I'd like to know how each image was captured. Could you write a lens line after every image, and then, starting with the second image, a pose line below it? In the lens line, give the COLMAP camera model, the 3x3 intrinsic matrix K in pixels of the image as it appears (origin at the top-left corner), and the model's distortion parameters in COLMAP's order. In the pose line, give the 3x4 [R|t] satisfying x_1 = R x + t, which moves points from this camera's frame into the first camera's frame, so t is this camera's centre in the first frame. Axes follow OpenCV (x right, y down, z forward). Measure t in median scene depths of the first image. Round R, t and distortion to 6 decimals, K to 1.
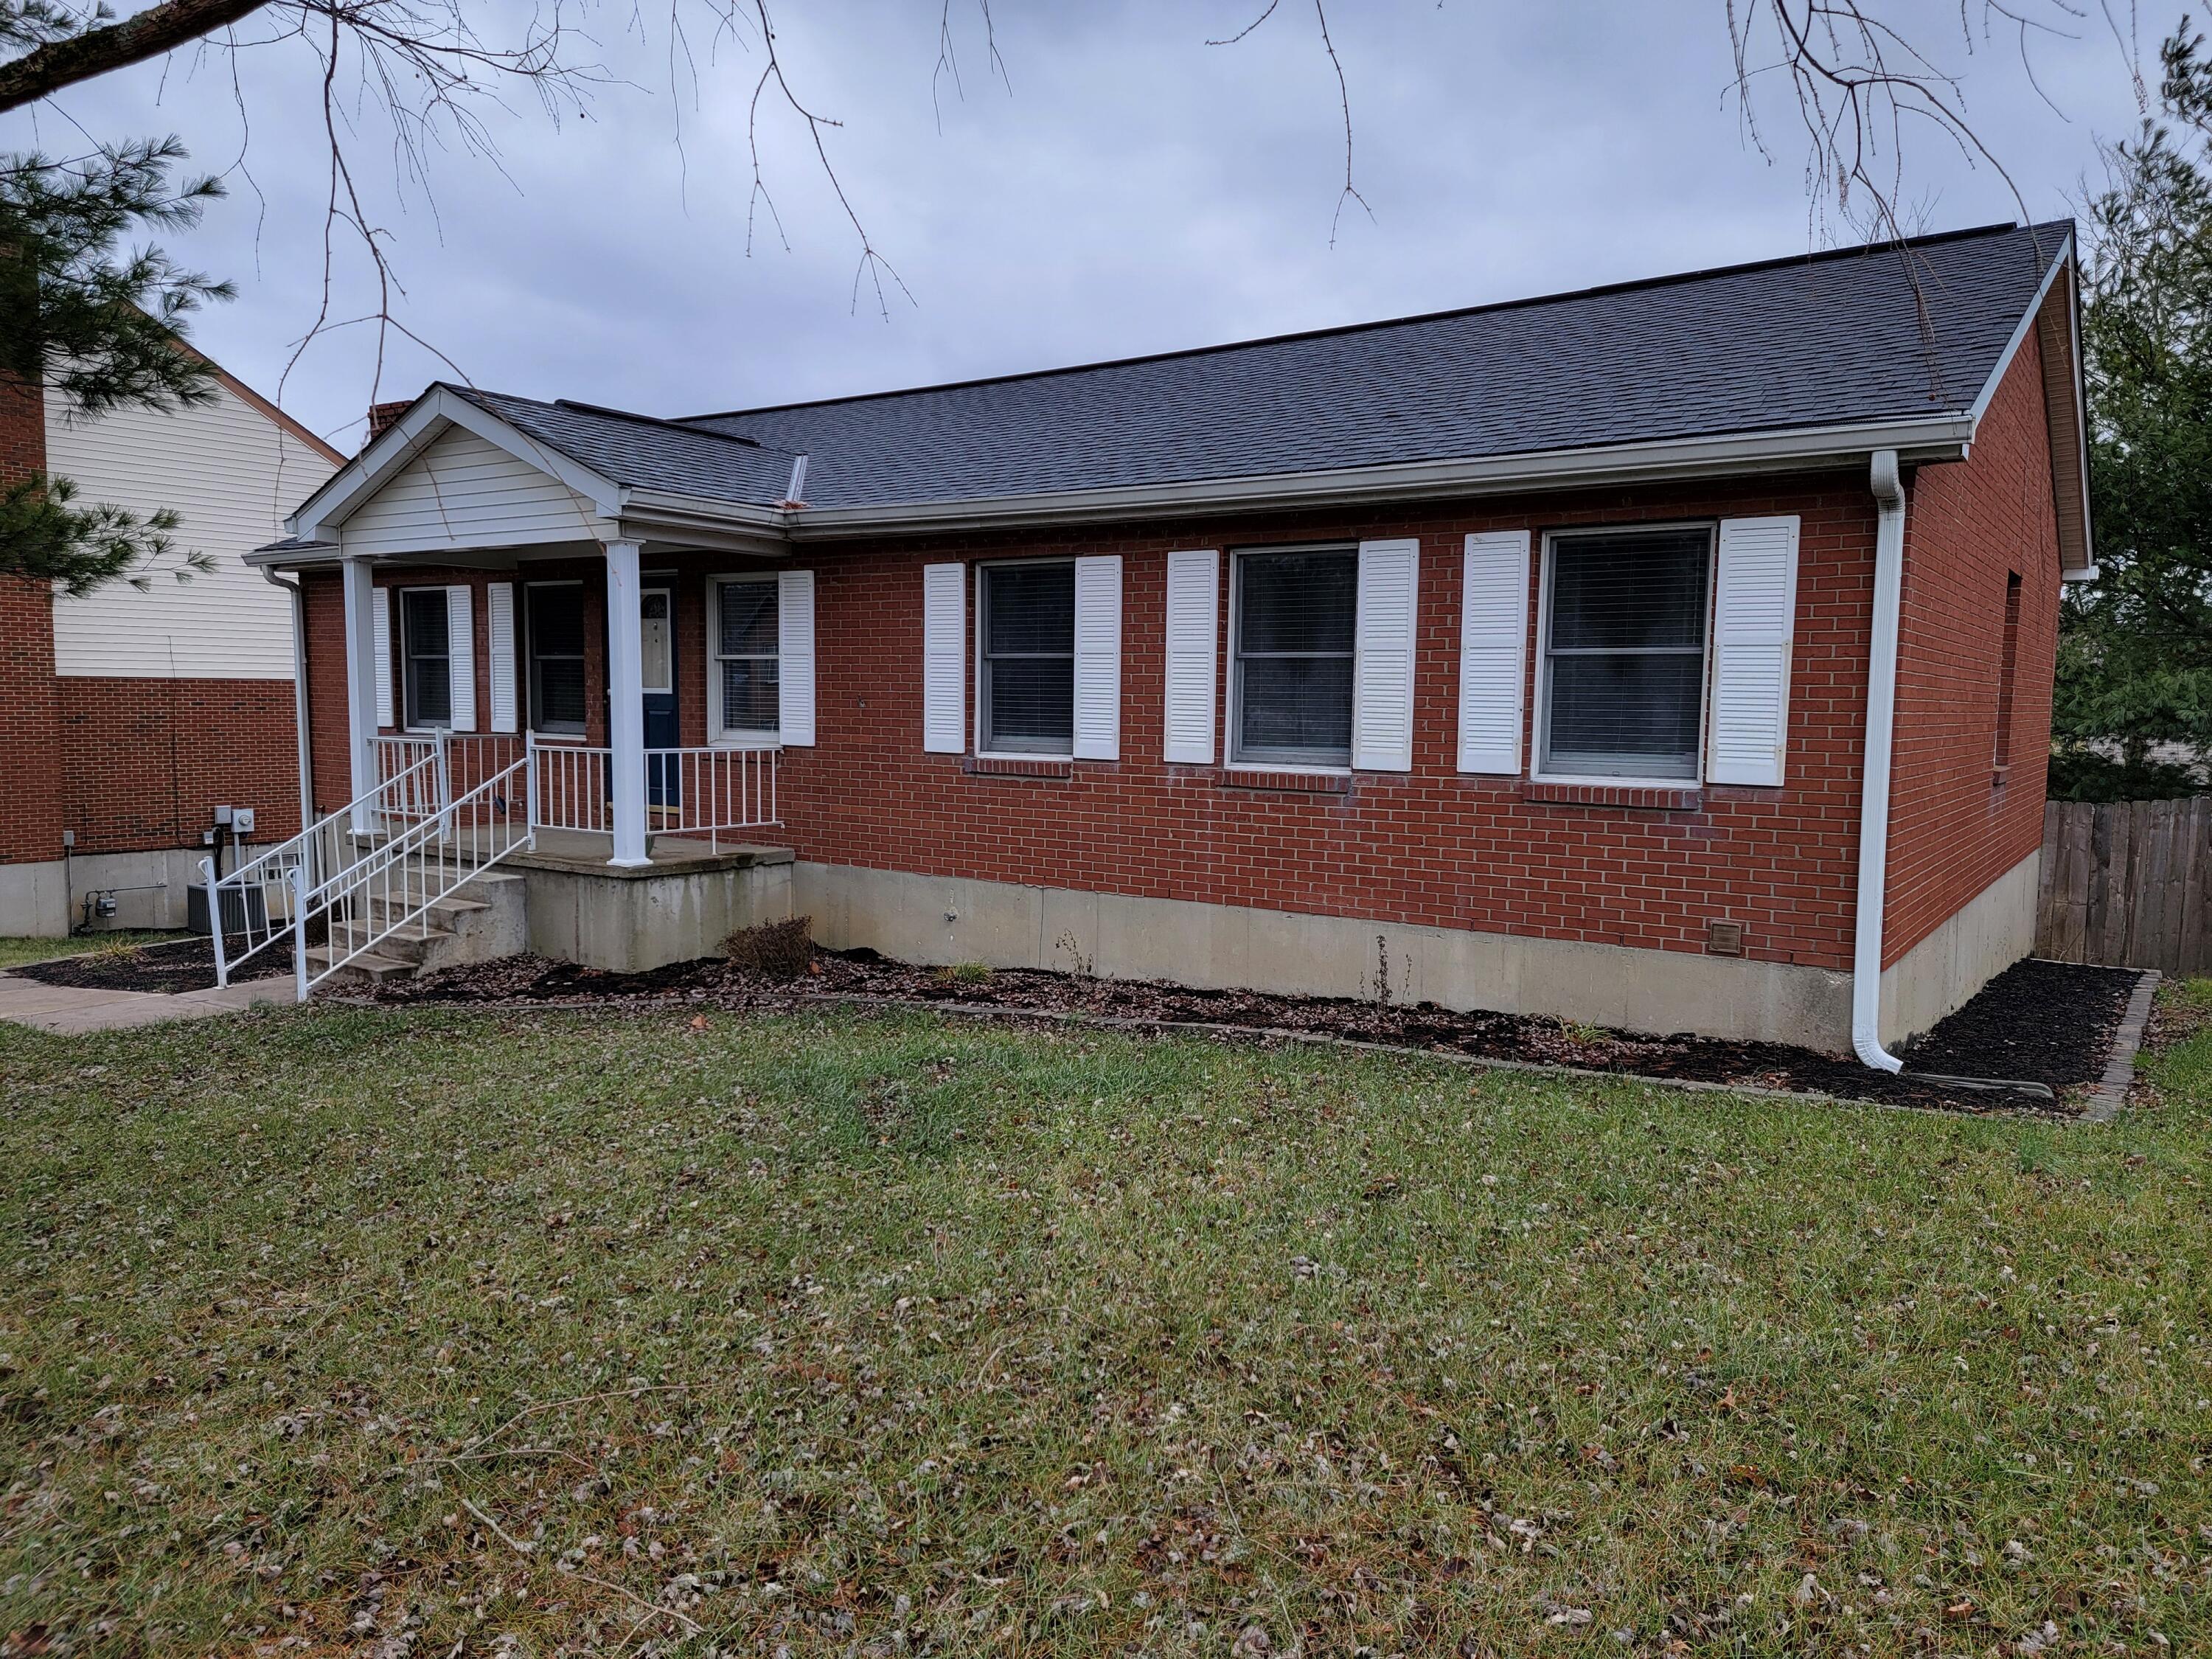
lens RADIAL K [[1506.1, 0, 1124.9], [0, 1506.1, 844.4], [0, 0, 1]] dist [0.086028, -0.048296]
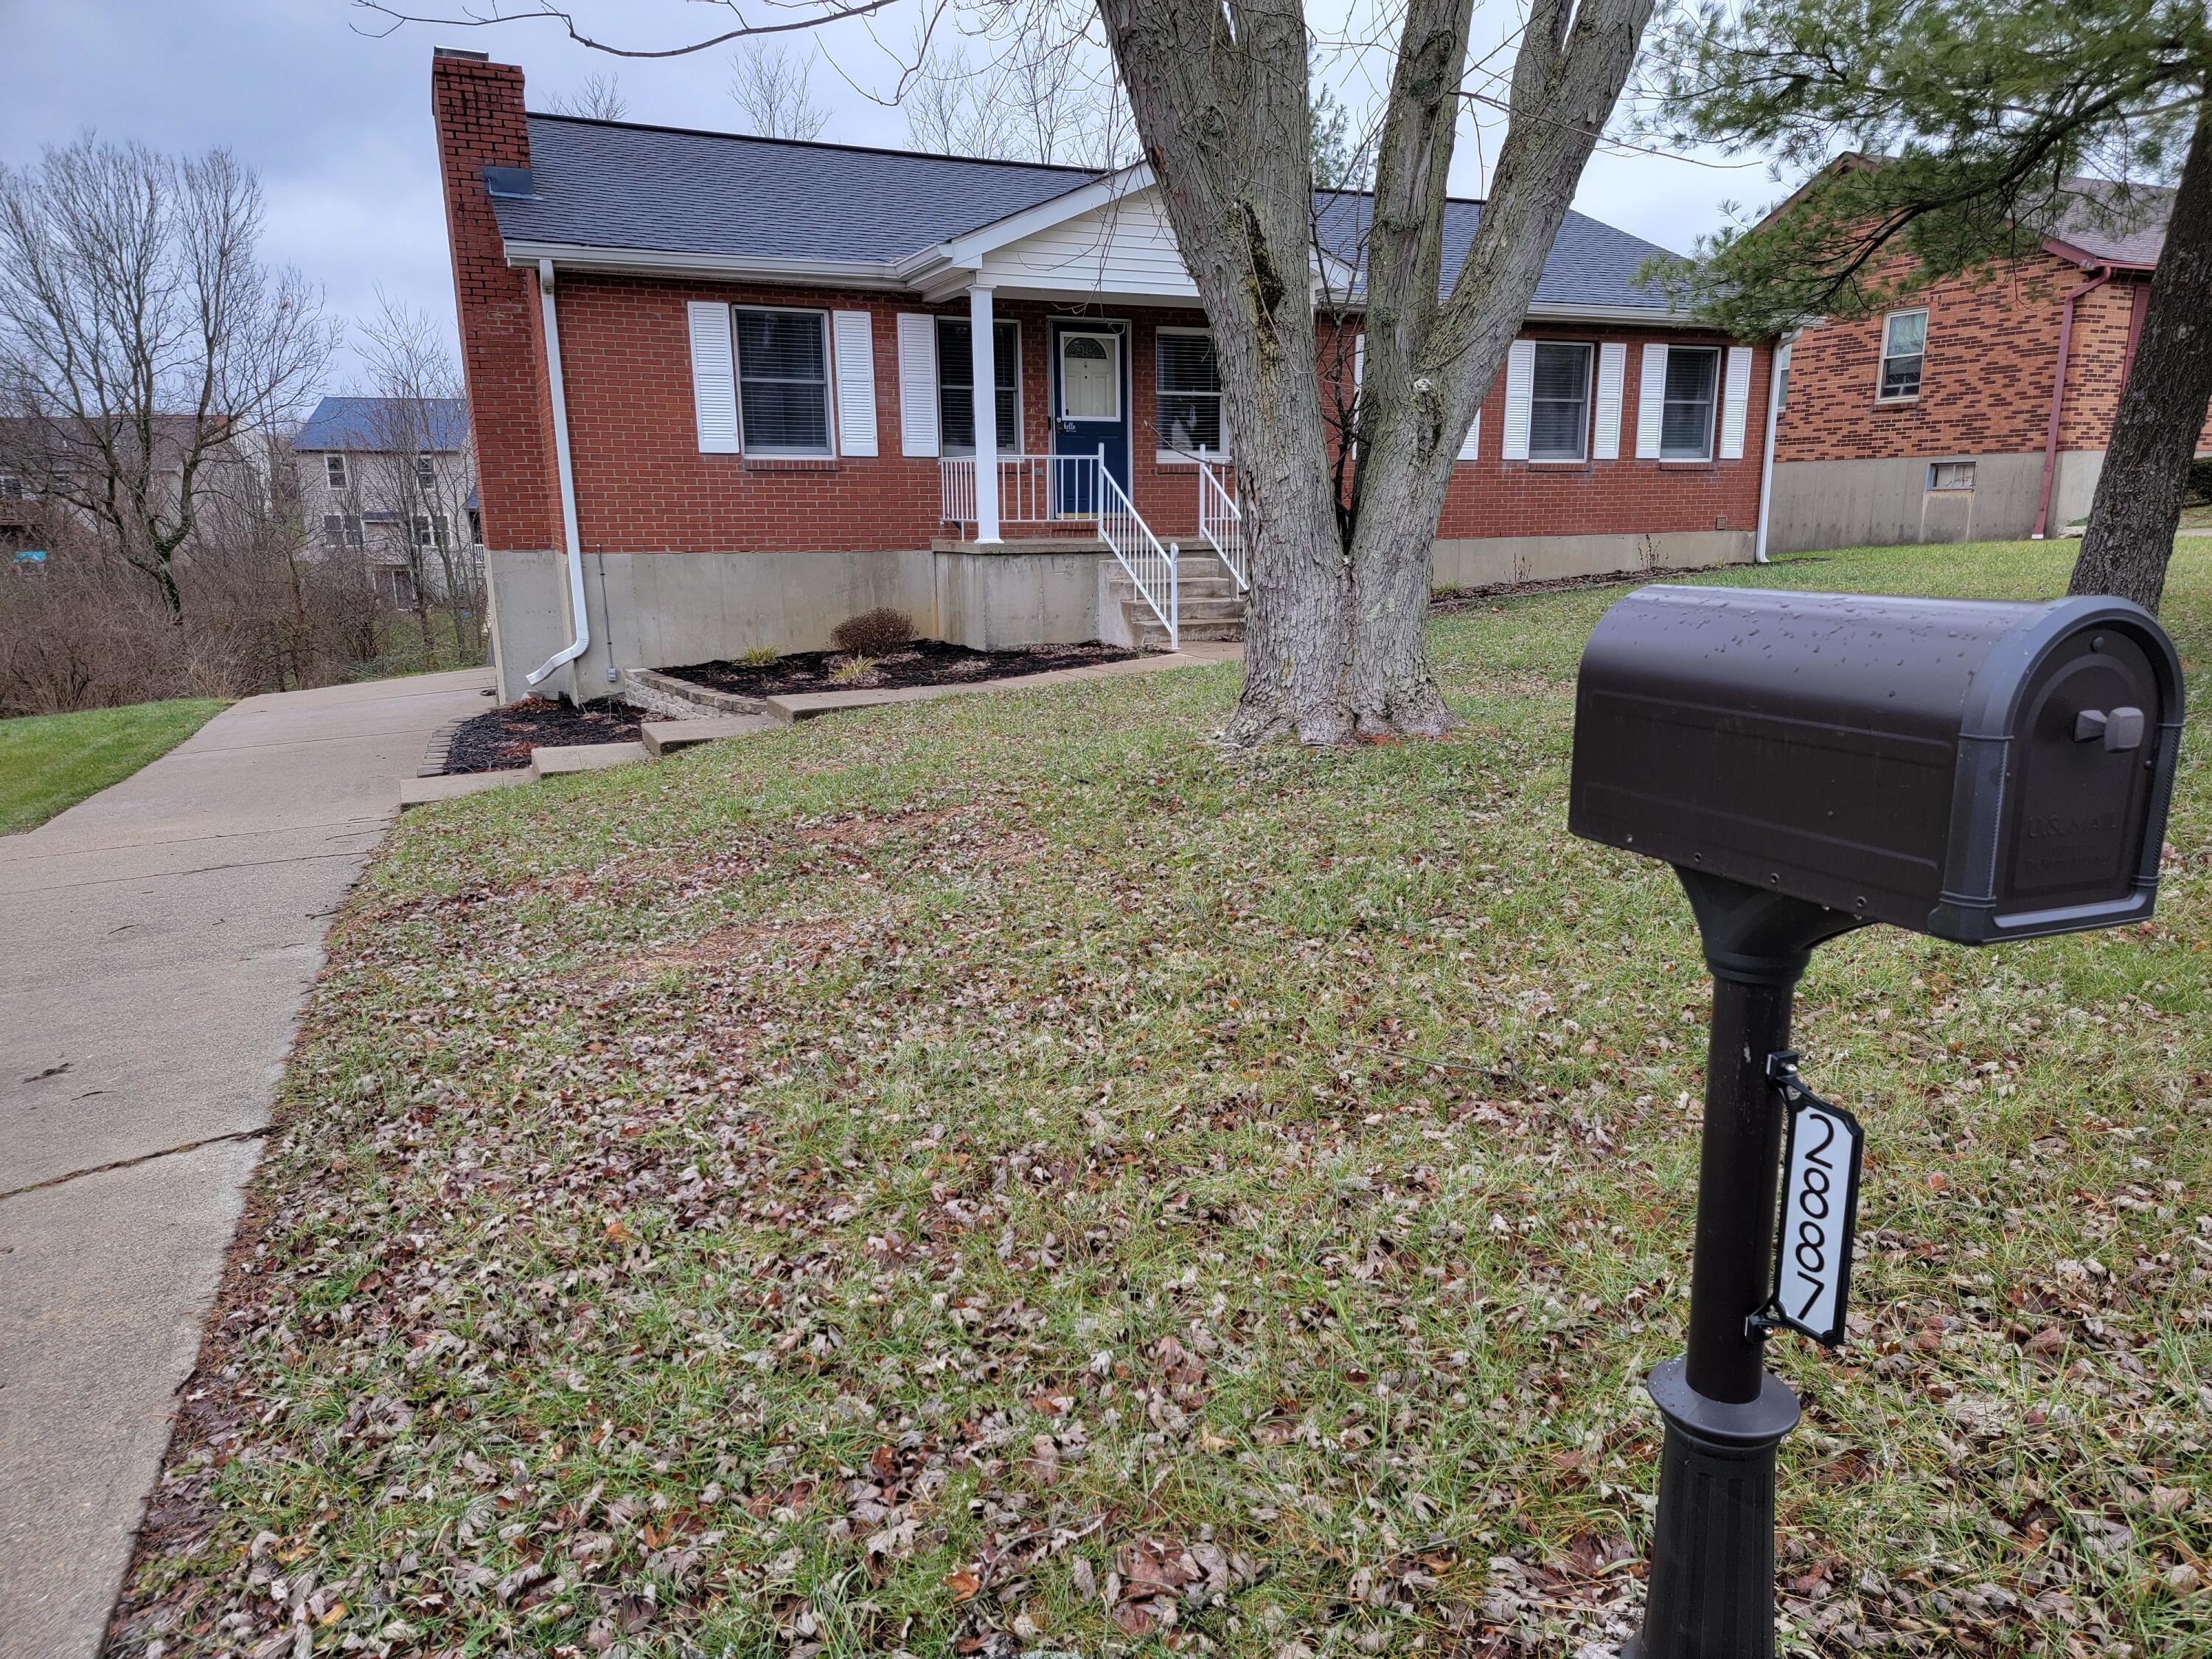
lens RADIAL K [[1506.1, 0, 1126.7], [0, 1506.1, 851.4], [0, 0, 1]] dist [0.086028, -0.048296]
pose [[0.520190, -0.206998, 0.828586, -1.673548], [0.094273, 0.978172, 0.185183, 0.022976], [-0.848831, -0.018217, 0.528350, 0.364559]]
